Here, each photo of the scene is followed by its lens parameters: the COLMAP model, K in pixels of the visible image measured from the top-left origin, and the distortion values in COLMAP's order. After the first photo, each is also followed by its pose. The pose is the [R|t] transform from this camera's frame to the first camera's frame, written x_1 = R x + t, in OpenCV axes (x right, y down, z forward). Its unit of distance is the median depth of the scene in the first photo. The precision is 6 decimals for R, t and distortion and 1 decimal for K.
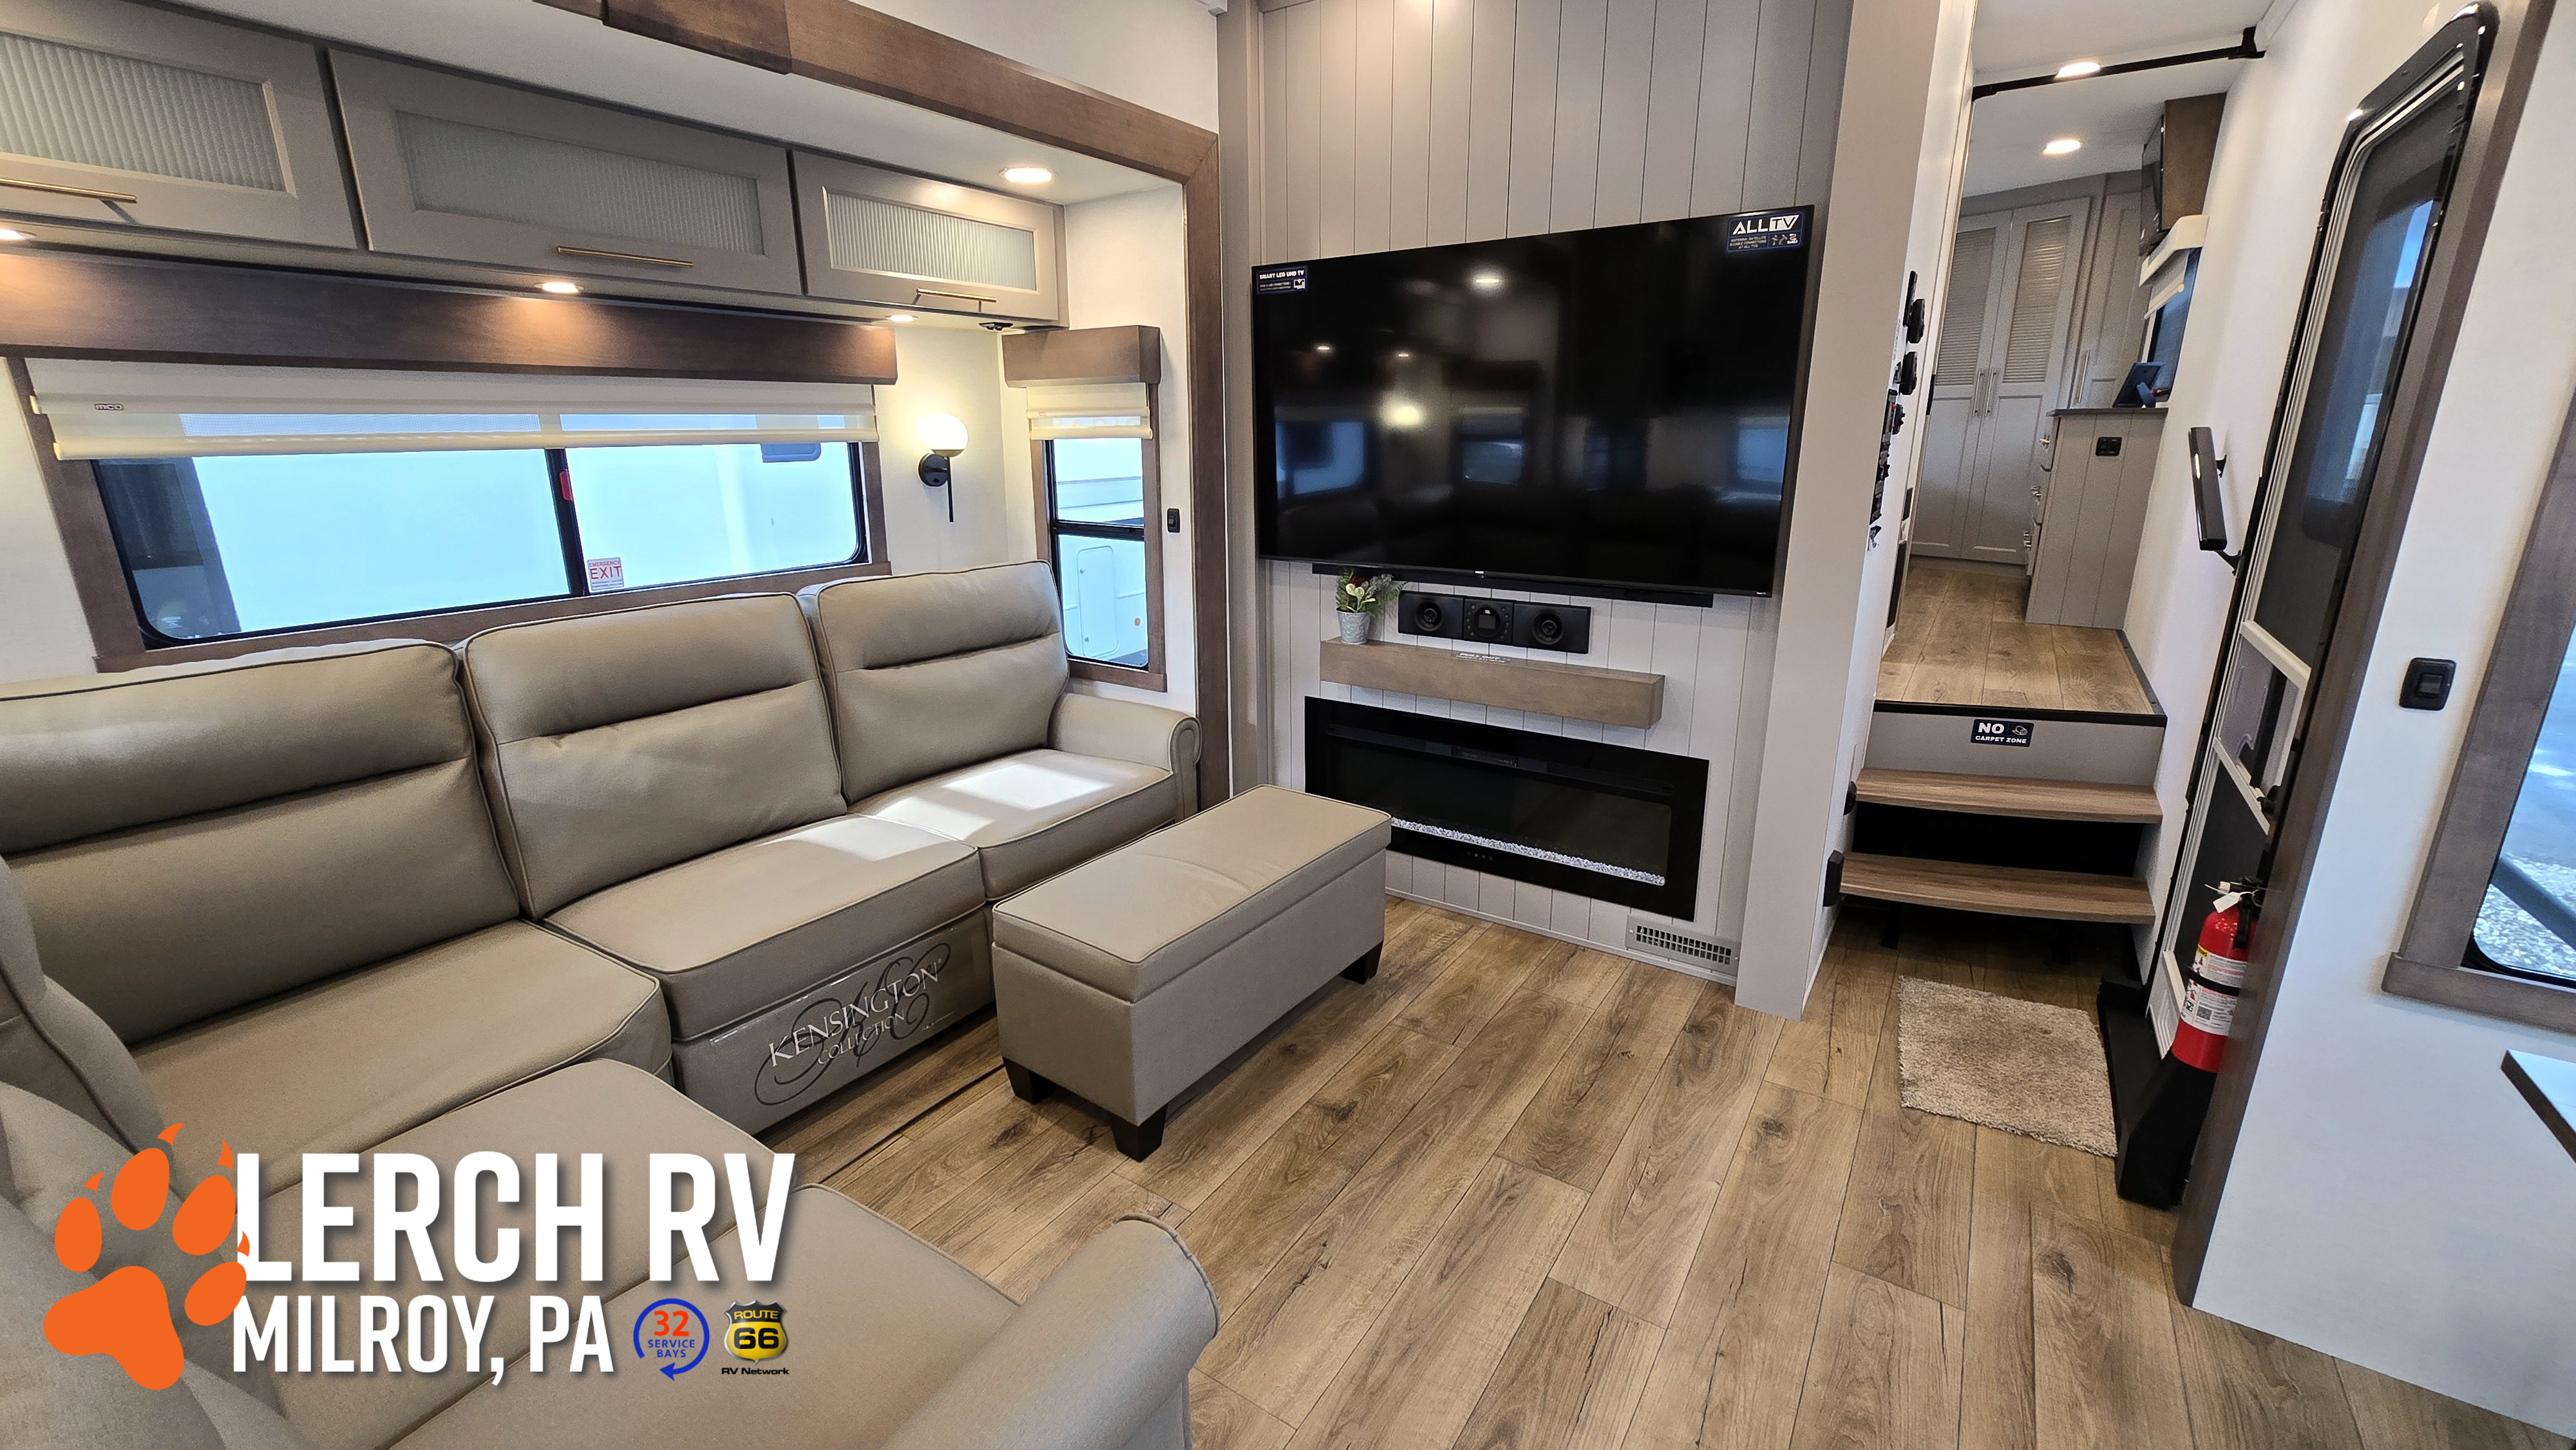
lens RADIAL K [[1048.3, 0, 1290.4], [0, 1048.3, 707.1], [0, 0, 1]] dist [-0.002211, 0.000533]
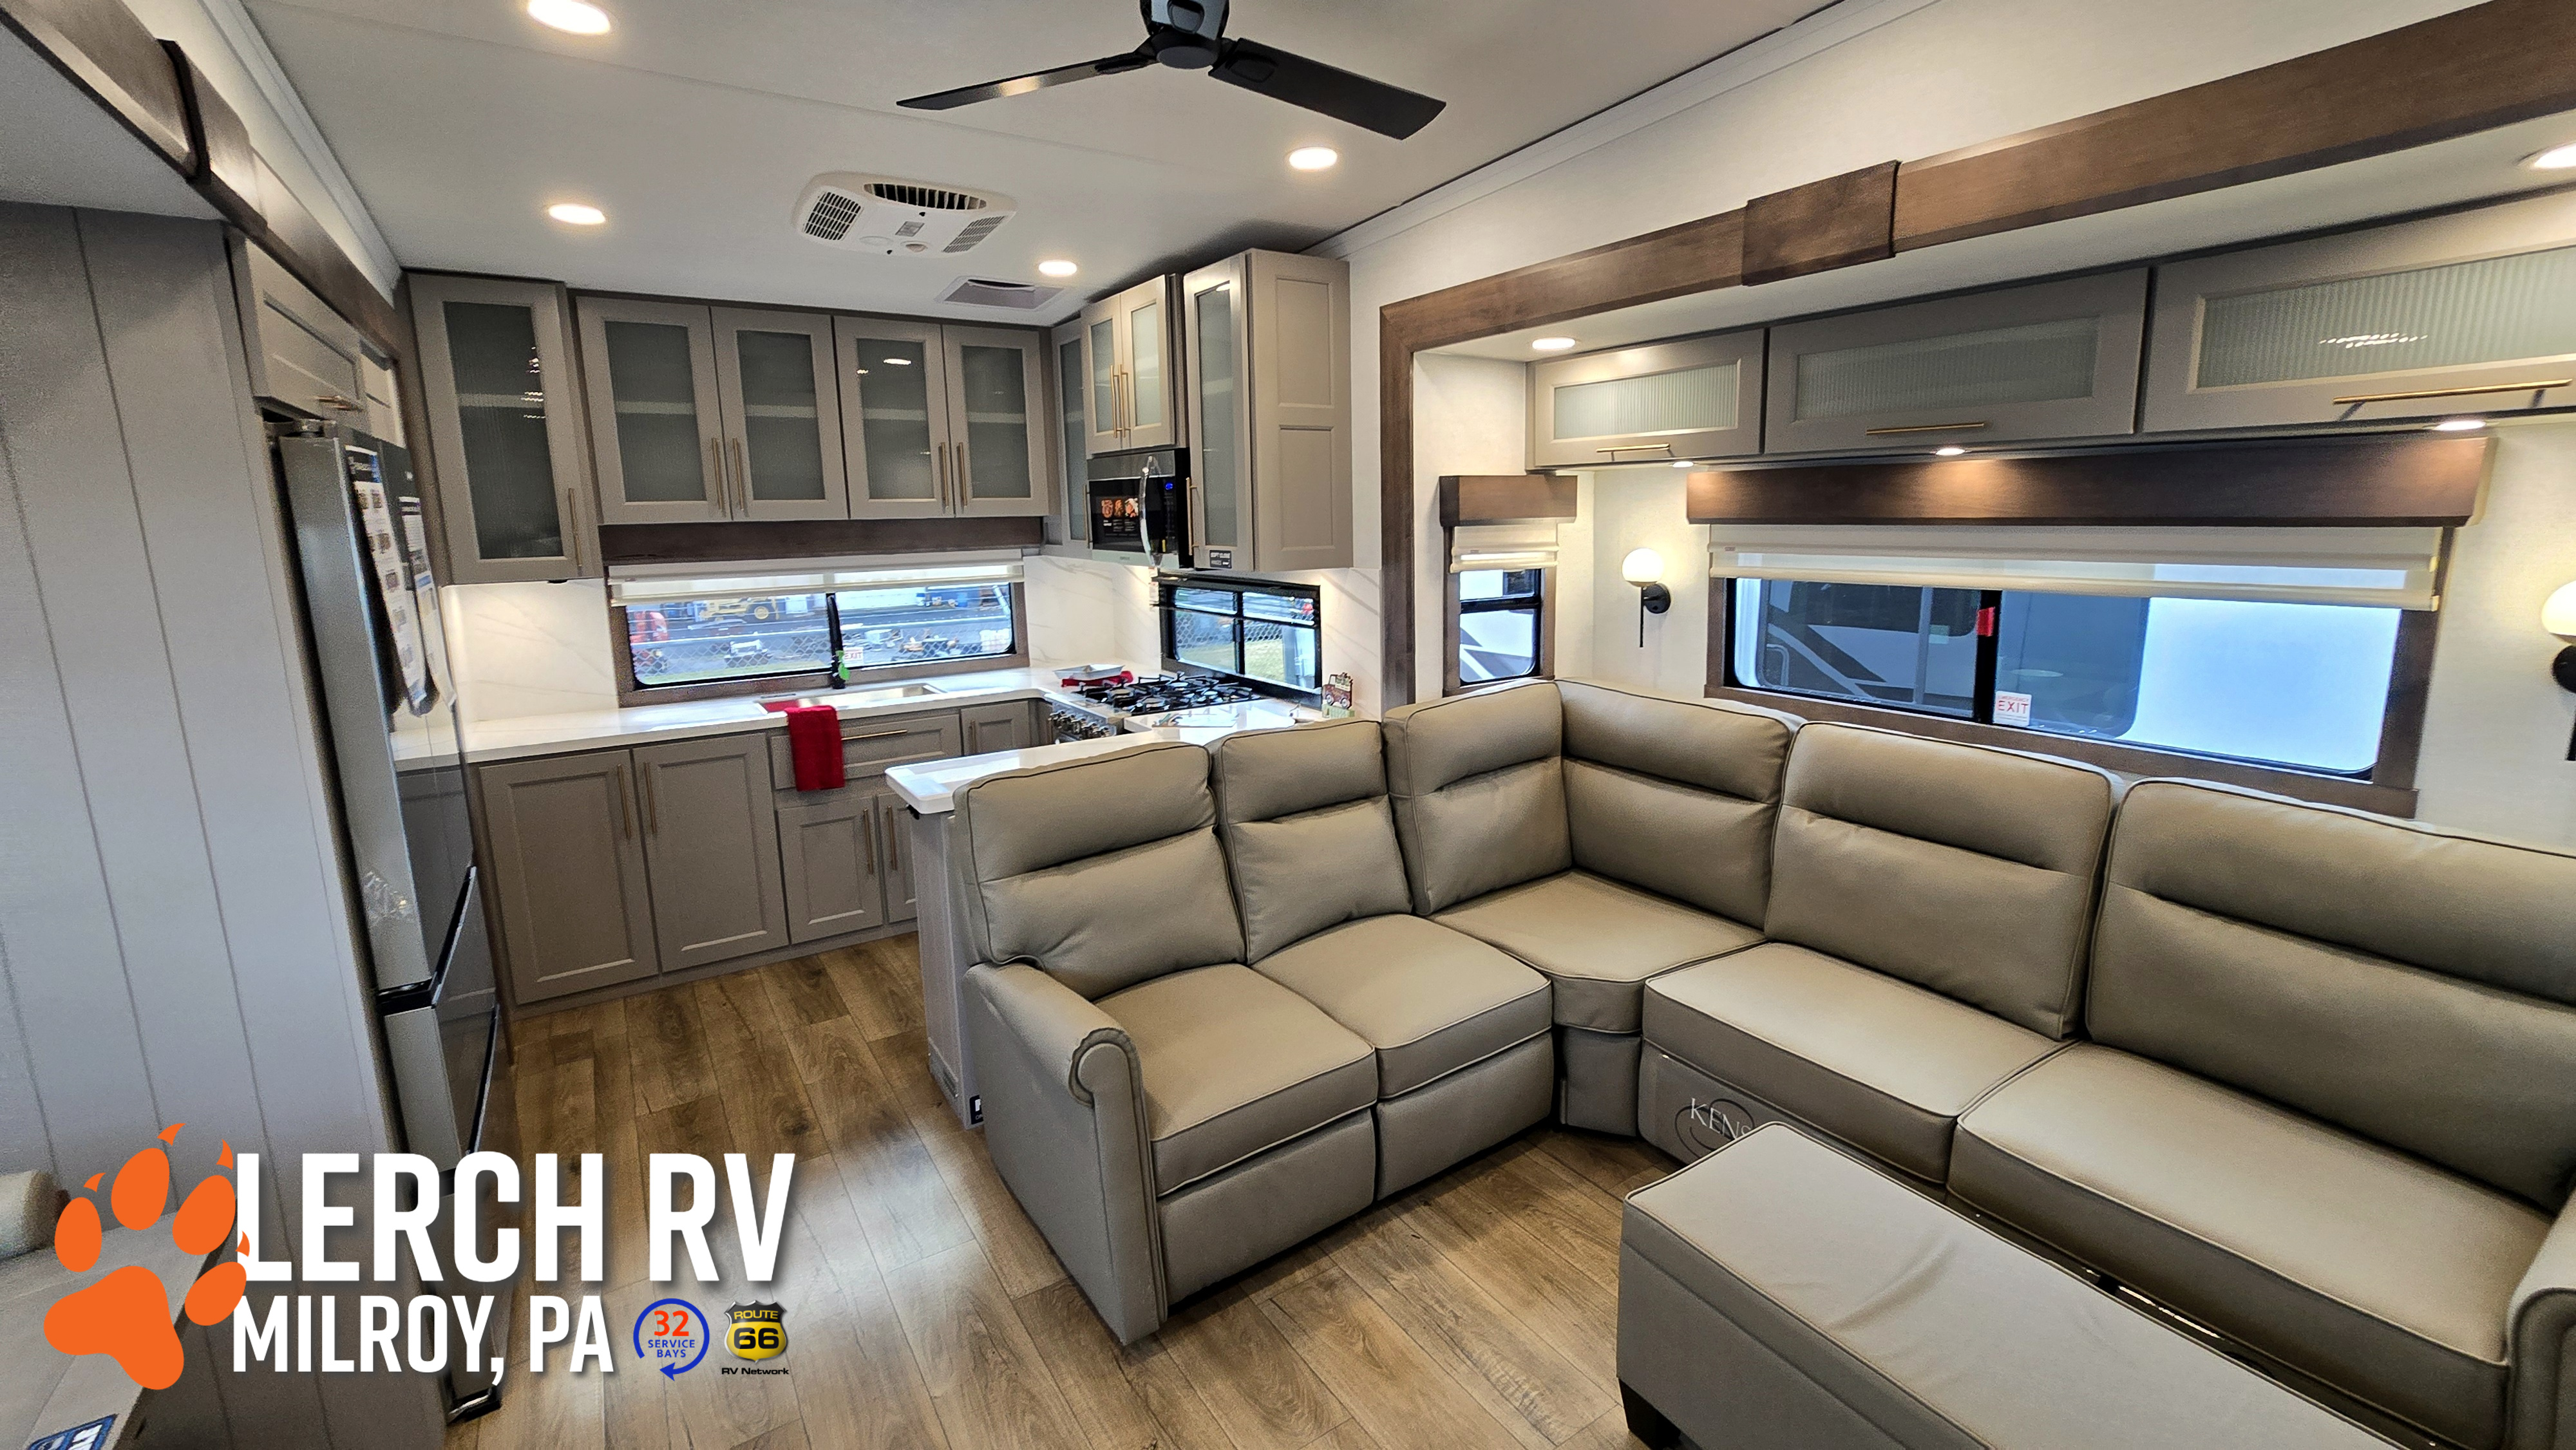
lens RADIAL K [[1081.7, 0, 1329.3], [0, 1081.7, 687.9], [0, 0, 1]] dist [-0.003453, 0.000837]
pose [[-0.370994, 0.164847, -0.913887, 0.506865], [-0.221801, 0.939905, 0.259581, -0.247740], [0.901758, 0.299004, -0.312136, 0.654784]]
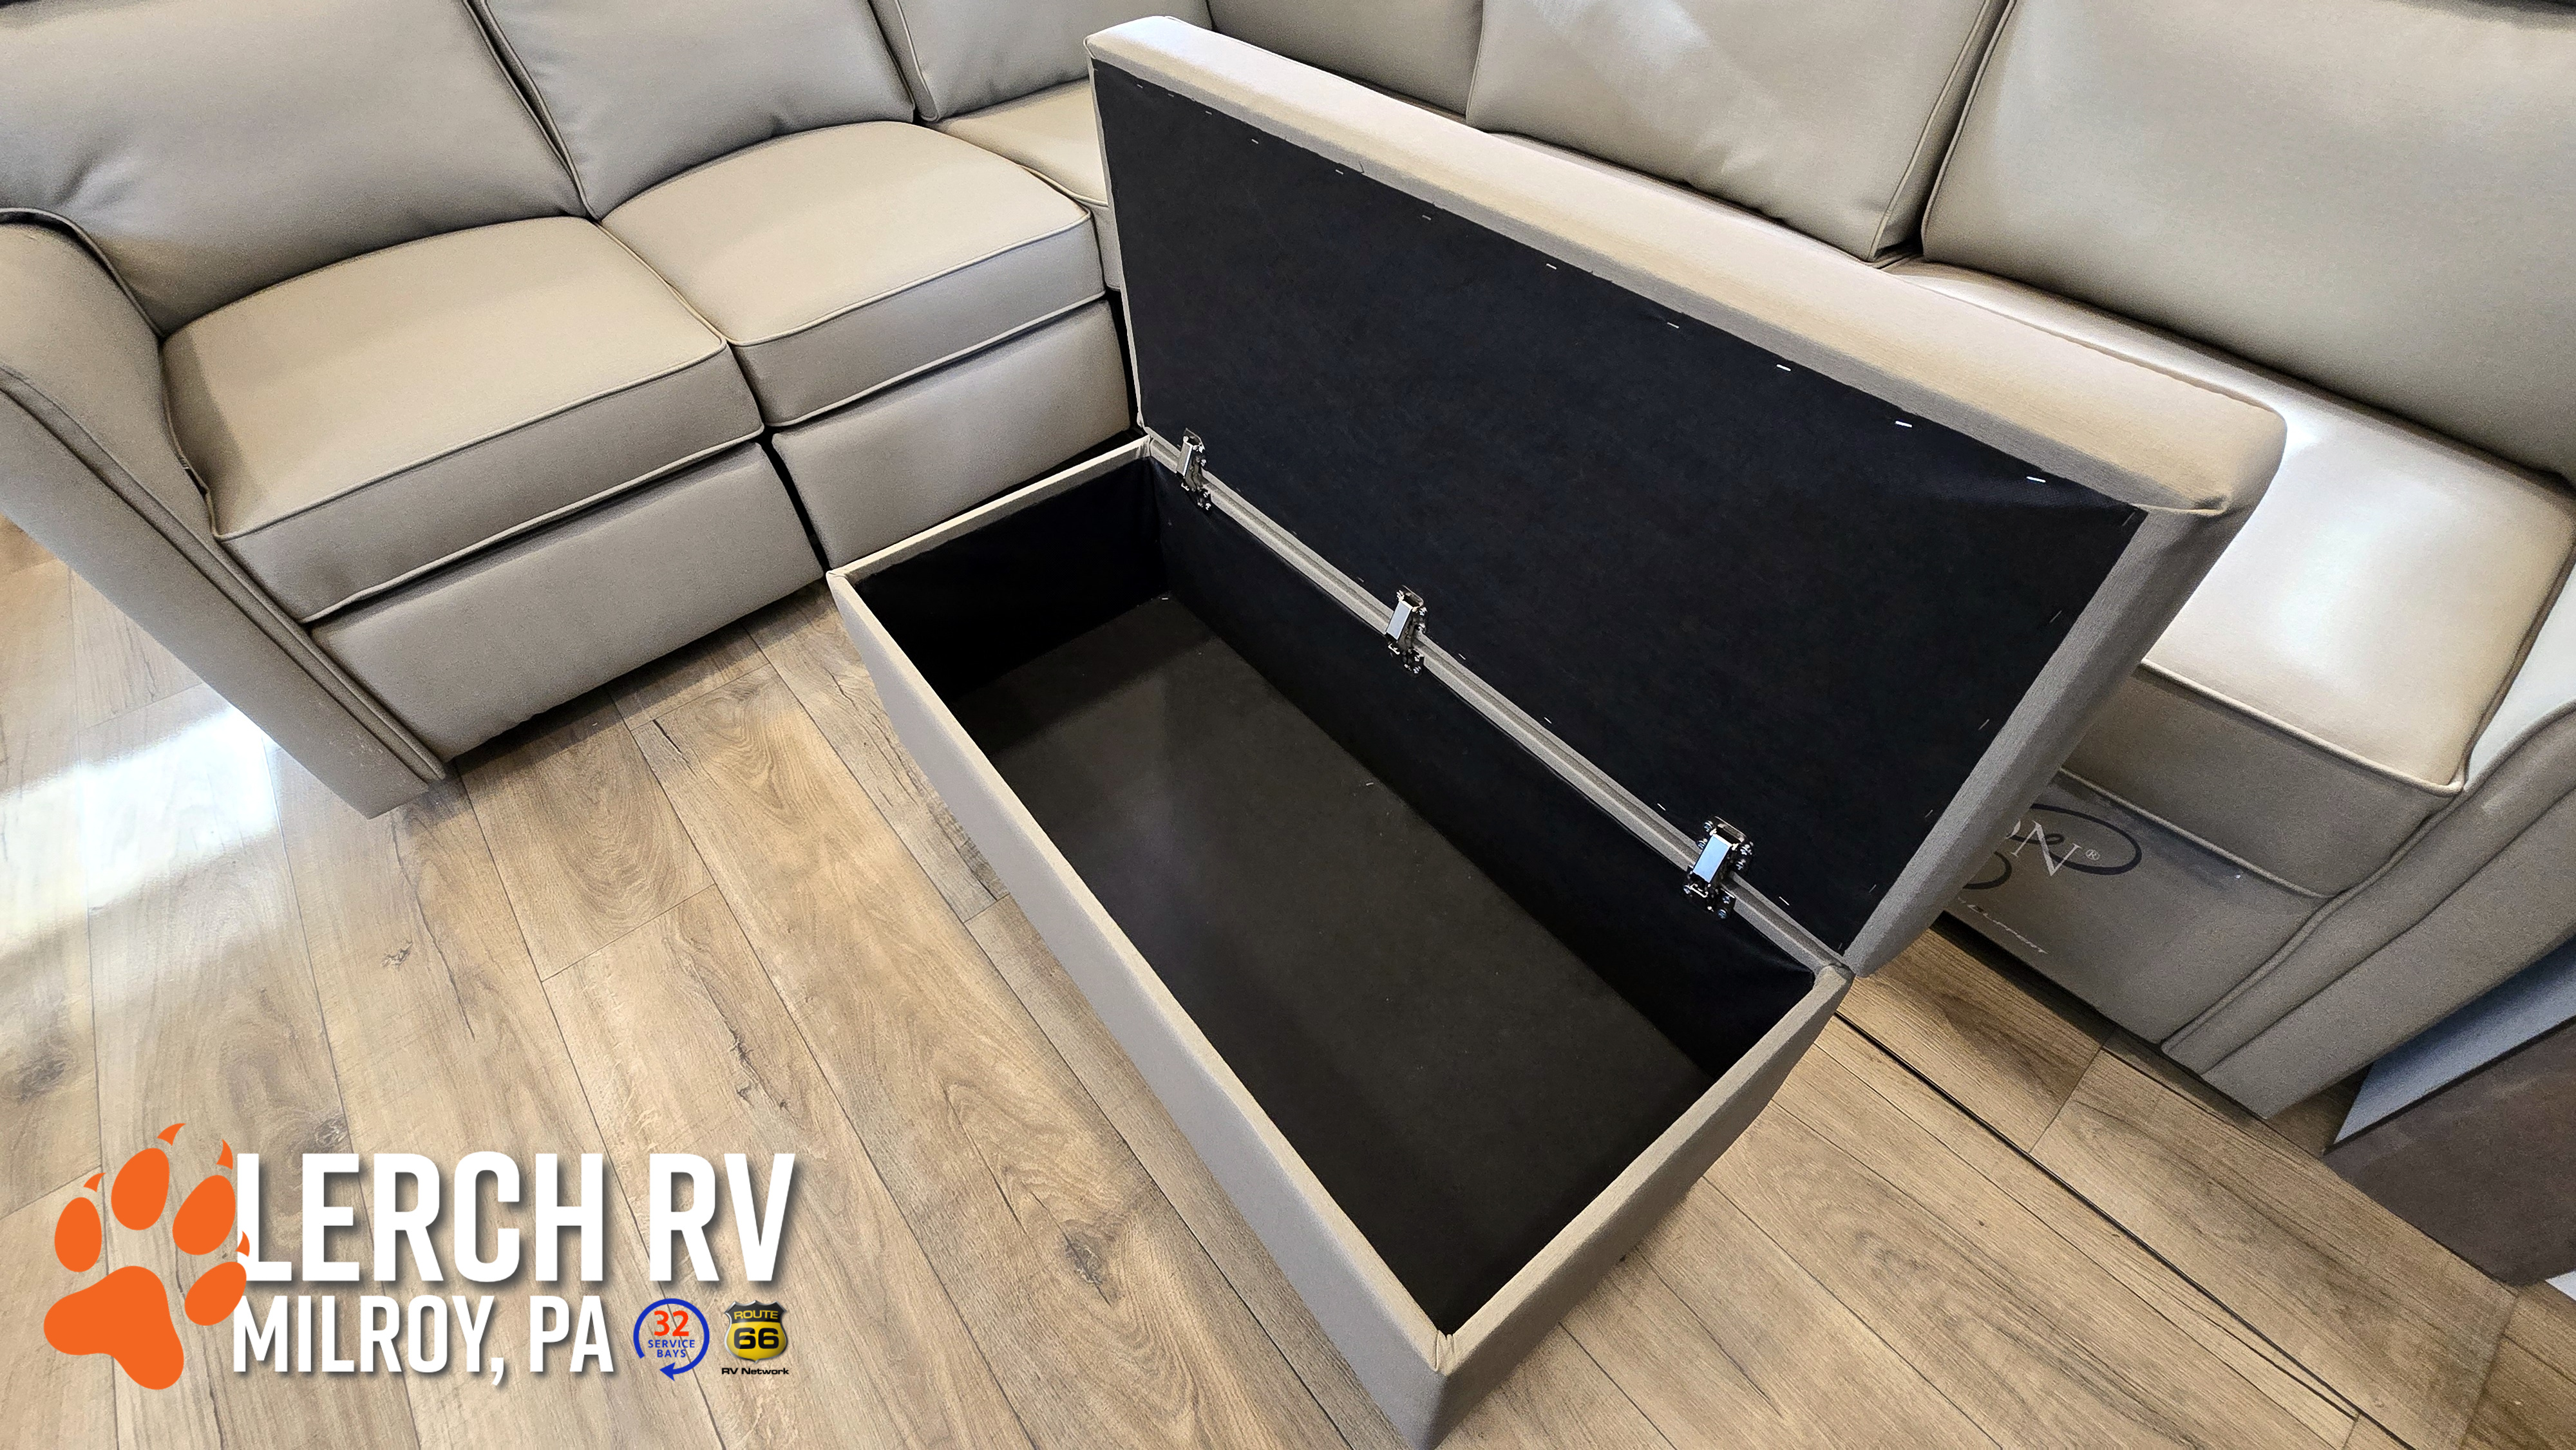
lens RADIAL K [[1048.3, 0, 1290.4], [0, 1048.3, 707.1], [0, 0, 1]] dist [-0.002211, 0.000533]
pose [[-0.270977, 0.711566, -0.648264, 0.119436], [-0.216611, 0.611111, 0.761329, -0.085799], [0.937897, 0.346724, -0.011464, 0.809155]]
